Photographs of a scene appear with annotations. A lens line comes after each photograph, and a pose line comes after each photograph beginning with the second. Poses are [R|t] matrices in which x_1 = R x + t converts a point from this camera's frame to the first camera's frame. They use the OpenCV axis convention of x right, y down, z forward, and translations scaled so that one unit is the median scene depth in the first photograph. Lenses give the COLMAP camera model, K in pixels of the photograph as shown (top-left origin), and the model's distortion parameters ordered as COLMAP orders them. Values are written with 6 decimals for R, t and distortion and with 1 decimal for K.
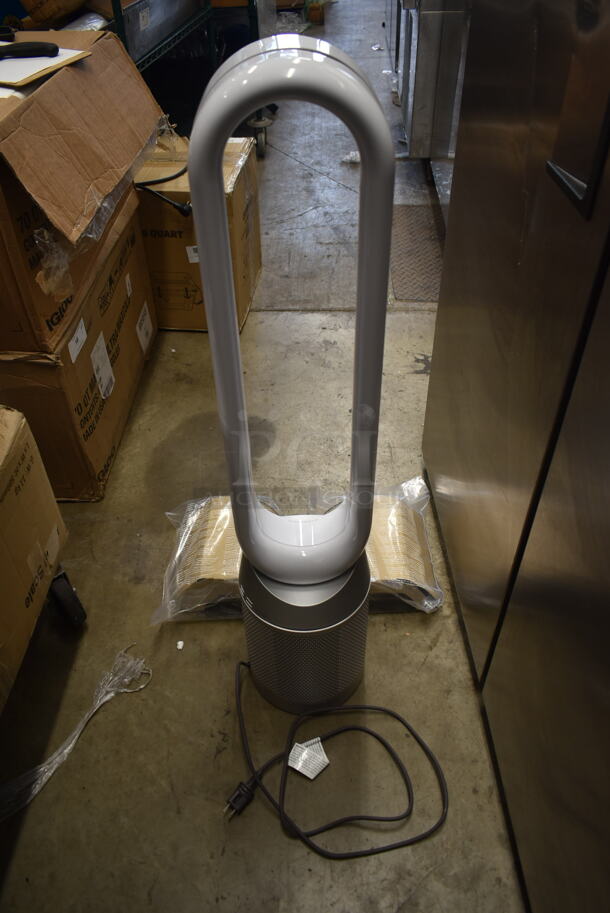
lens RADIAL K [[697.1, 0, 308.5], [0, 697.1, 459.2], [0, 0, 1]] dist [-0.022060, 0.010927]
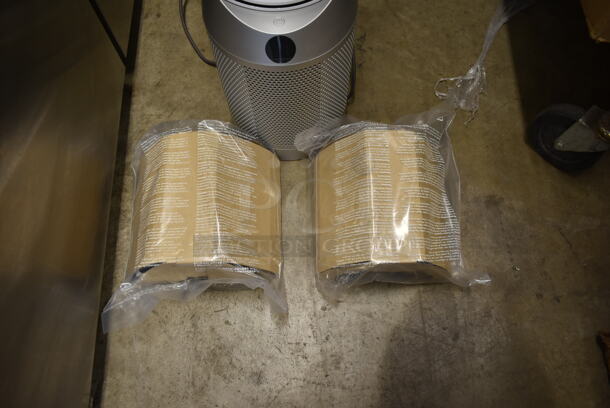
lens RADIAL K [[465.7, 0, 309.9], [0, 465.7, 203.5], [0, 0, 1]] dist [-0.022060, 0.010927]
pose [[-0.999581, 0.023545, 0.016823, -0.040390], [0.007423, -0.353283, 0.935487, -0.385583], [0.027969, 0.935220, 0.352960, 0.887672]]
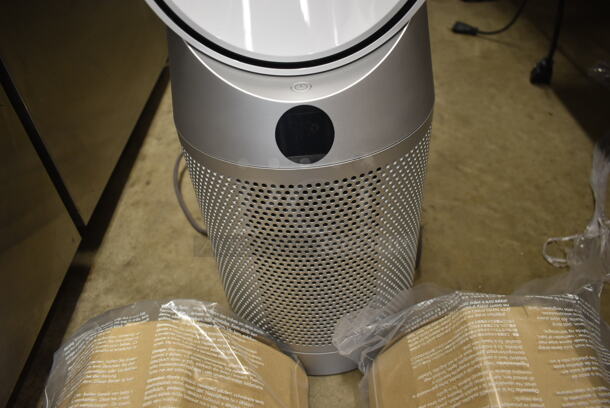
lens RADIAL K [[465.7, 0, 308.5], [0, 465.7, 199.7], [0, 0, 1]] dist [-0.022060, 0.010927]
pose [[-0.996103, 0.071727, 0.051325, -0.019606], [0.059553, 0.117745, 0.991256, -0.144740], [0.065056, 0.990450, -0.121558, 0.964461]]
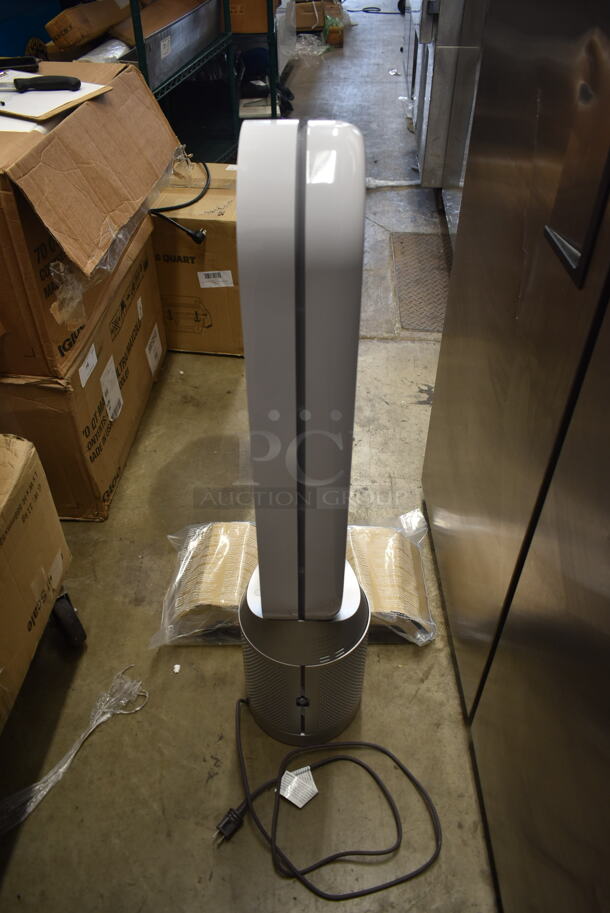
lens RADIAL K [[697.1, 0, 308.9], [0, 697.1, 461.2], [0, 0, 1]] dist [-0.022060, 0.010927]
pose [[0.999371, 0.034688, -0.007362, 0.006148], [-0.034786, 0.999300, -0.013752, -0.029977], [0.006880, 0.013999, 0.999878, -0.023175]]
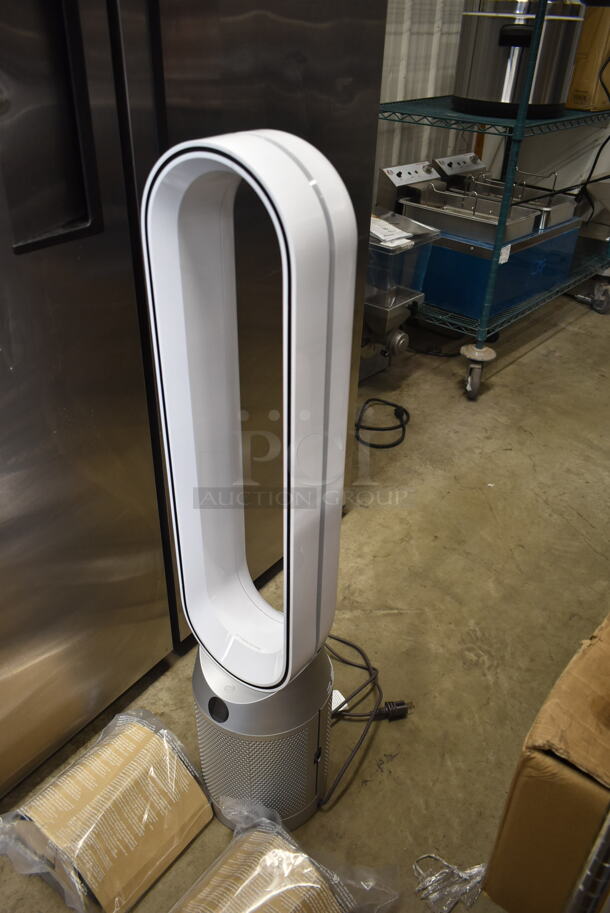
lens RADIAL K [[697.1, 0, 307.7], [0, 697.1, 463.8], [0, 0, 1]] dist [-0.022060, 0.010927]
pose [[-0.786645, -0.338323, 0.516456, -0.380829], [0.413168, 0.333117, 0.847541, -0.604349], [-0.458783, 0.880097, -0.122261, 0.720422]]
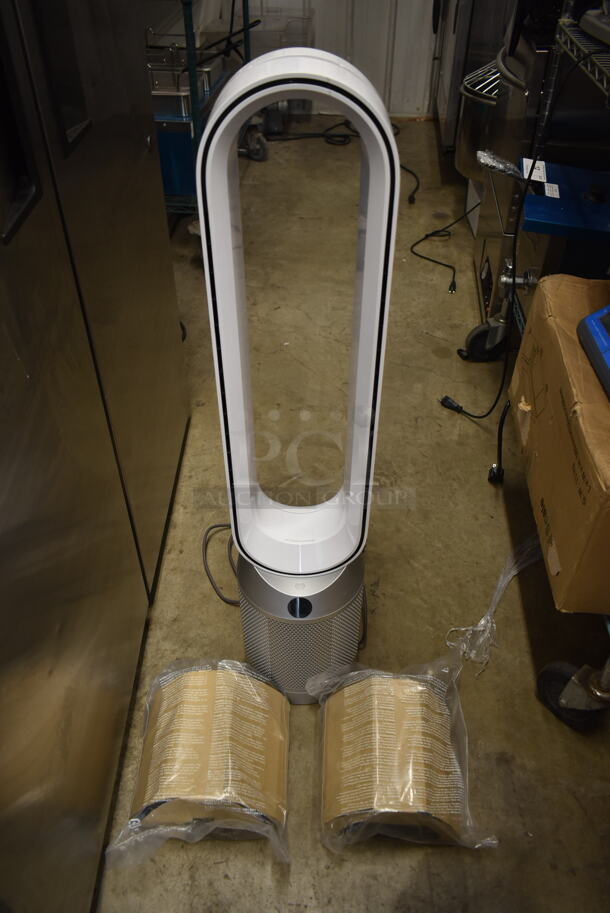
lens RADIAL K [[697.1, 0, 304.7], [0, 697.1, 453.5], [0, 0, 1]] dist [-0.022060, 0.010927]
pose [[-0.999005, -0.013561, 0.042498, -0.046323], [0.041065, 0.092557, 0.994860, -0.750894], [-0.017425, 0.995615, -0.091908, 0.801132]]
